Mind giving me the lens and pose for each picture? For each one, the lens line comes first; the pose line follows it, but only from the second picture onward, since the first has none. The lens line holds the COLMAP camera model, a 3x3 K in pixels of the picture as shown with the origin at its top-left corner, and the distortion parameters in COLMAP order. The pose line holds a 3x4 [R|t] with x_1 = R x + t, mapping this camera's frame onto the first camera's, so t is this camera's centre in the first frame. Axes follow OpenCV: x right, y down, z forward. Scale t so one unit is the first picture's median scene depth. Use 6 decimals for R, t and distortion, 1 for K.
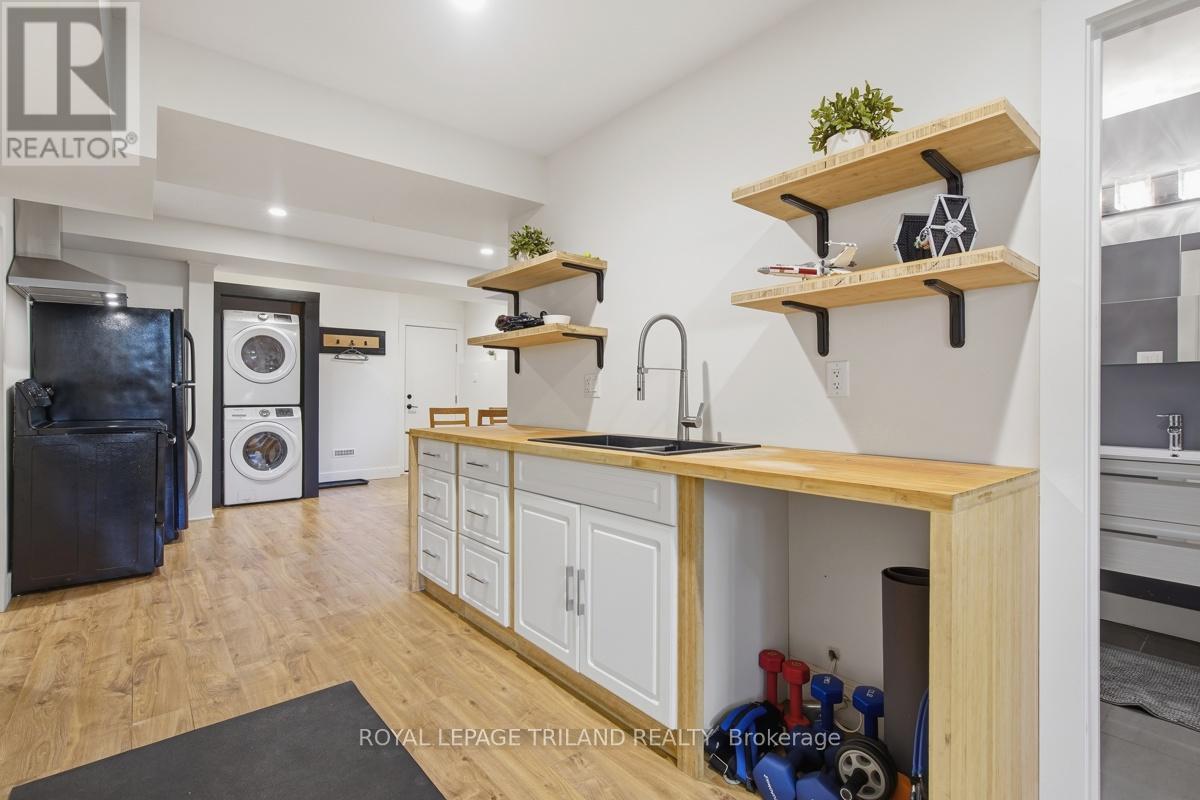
lens RADIAL K [[553.8, 0, 597.0], [0, 553.8, 396.1], [0, 0, 1]] dist [-0.000692, 0.000351]
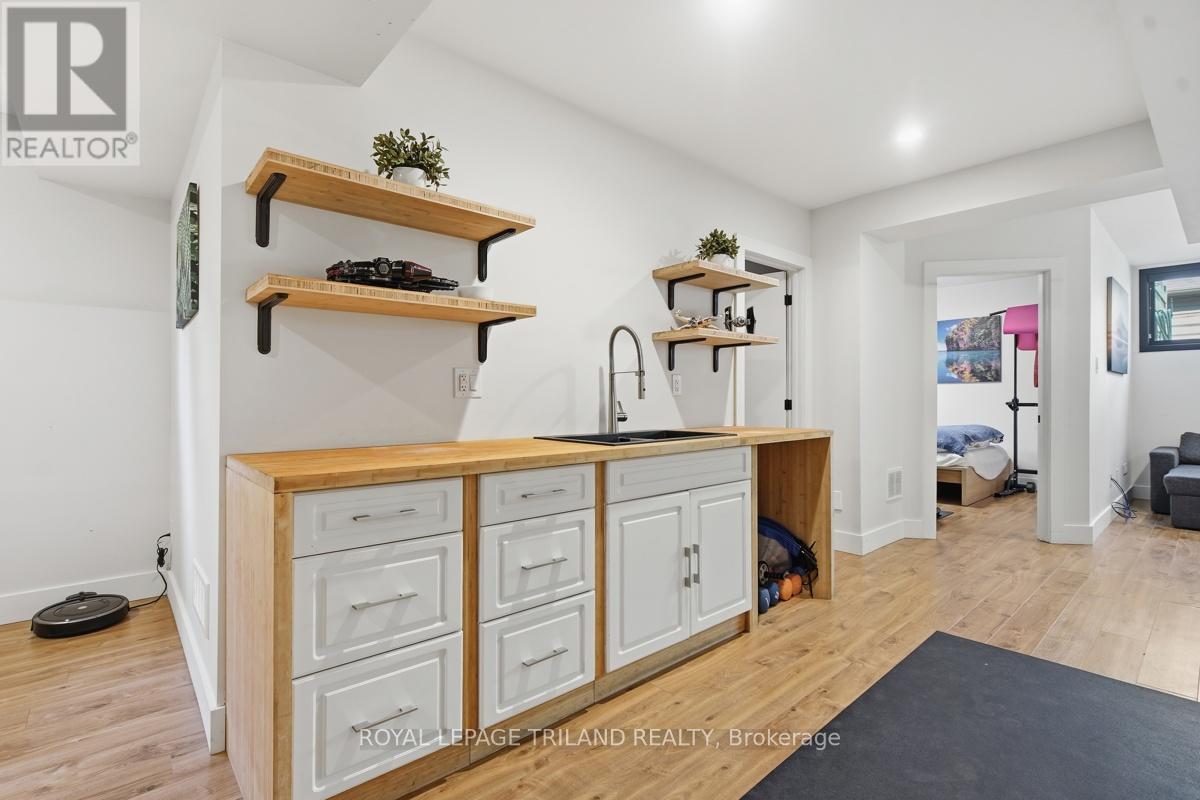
lens RADIAL K [[553.8, 0, 597.0], [0, 553.8, 396.1], [0, 0, 1]] dist [-0.000692, 0.000351]
pose [[-0.025430, 0.000248, 0.999677, -0.901960], [0.001233, 0.999999, -0.000217, 0.001221], [-0.999676, 0.001227, -0.025431, 0.939746]]
